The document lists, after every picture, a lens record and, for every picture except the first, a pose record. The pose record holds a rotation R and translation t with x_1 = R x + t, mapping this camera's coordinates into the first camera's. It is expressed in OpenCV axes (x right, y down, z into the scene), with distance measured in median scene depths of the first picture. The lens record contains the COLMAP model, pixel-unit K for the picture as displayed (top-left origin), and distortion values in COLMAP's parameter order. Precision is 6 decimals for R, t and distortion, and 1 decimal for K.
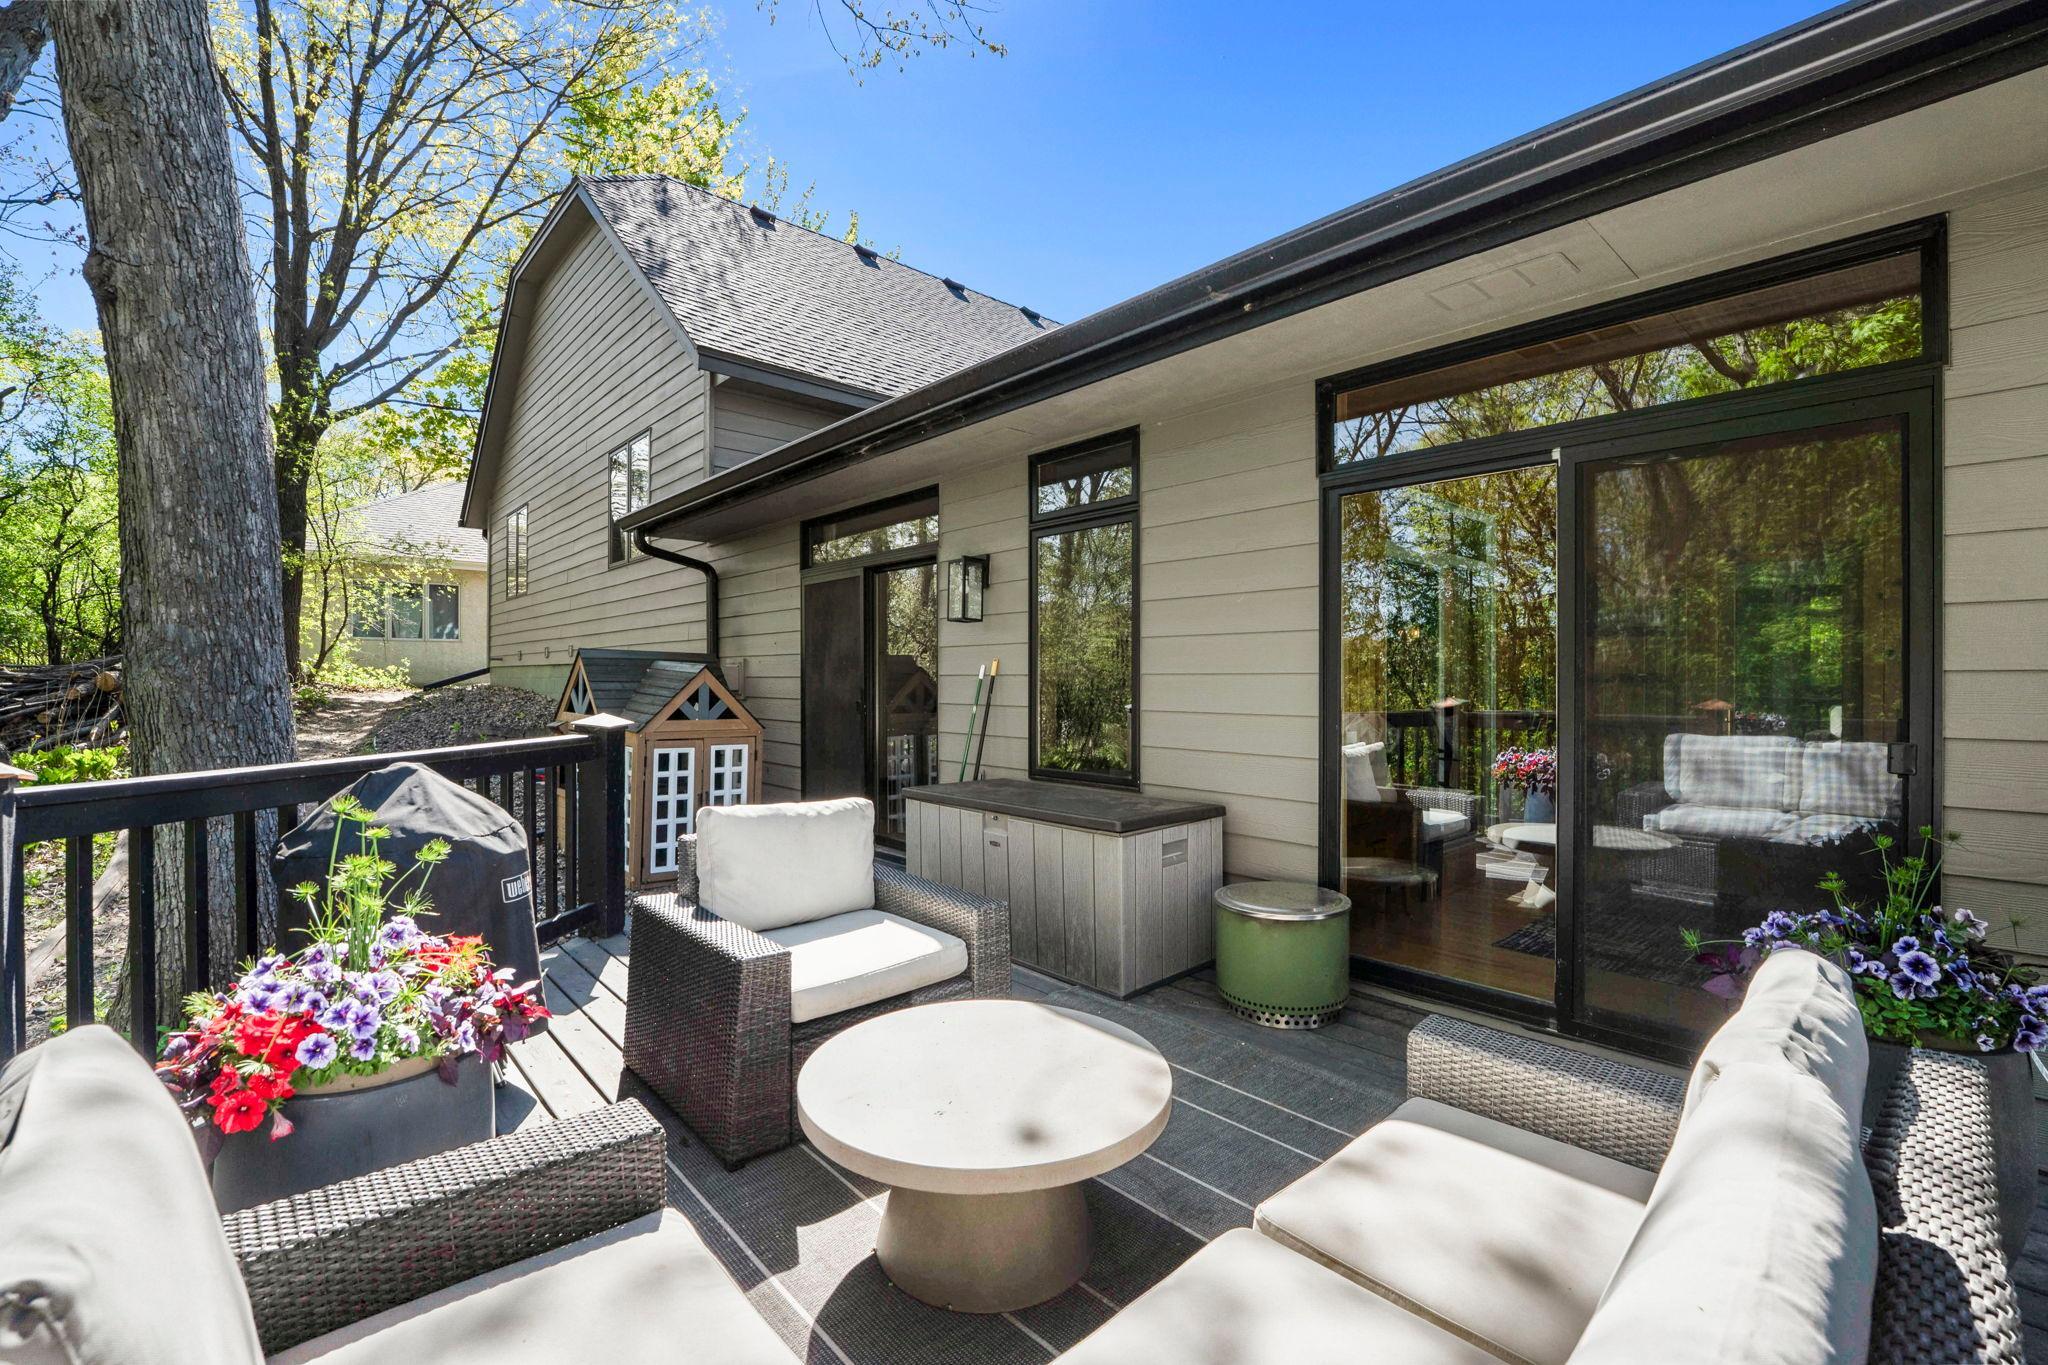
lens RADIAL K [[893.8, 0, 1022.8], [0, 893.8, 681.8], [0, 0, 1]] dist [-0.015812, 0.000251]
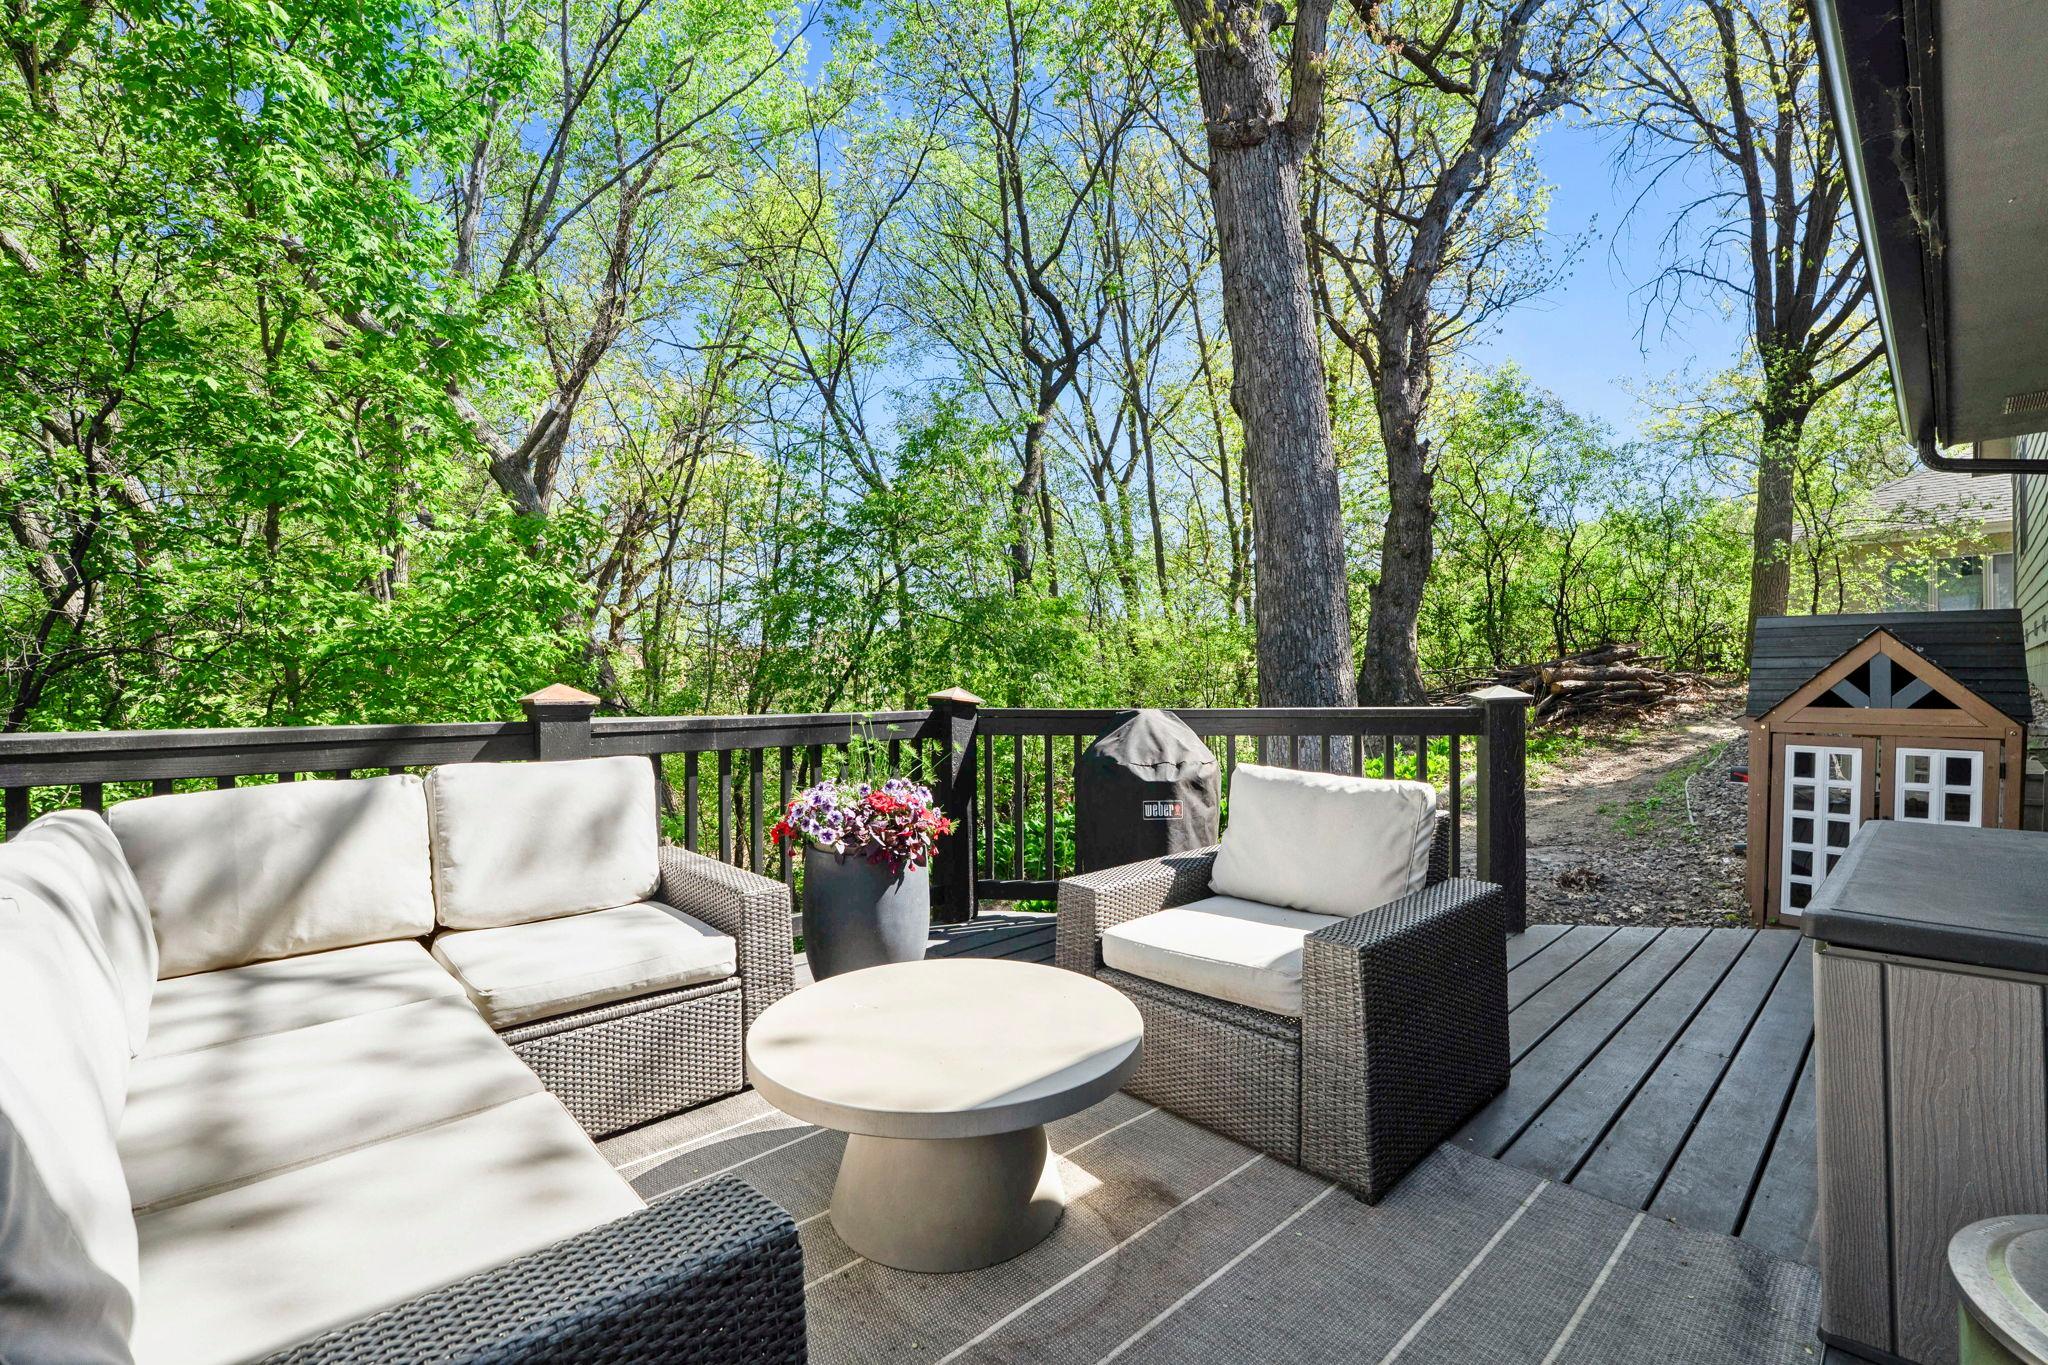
lens RADIAL K [[893.8, 0, 1022.9], [0, 893.8, 685.6], [0, 0, 1]] dist [-0.015812, 0.000251]
pose [[0.038706, -0.001370, -0.999250, 0.285884], [-0.000451, 0.999999, -0.001388, 0.027025], [0.999251, 0.000505, 0.038705, 0.336270]]
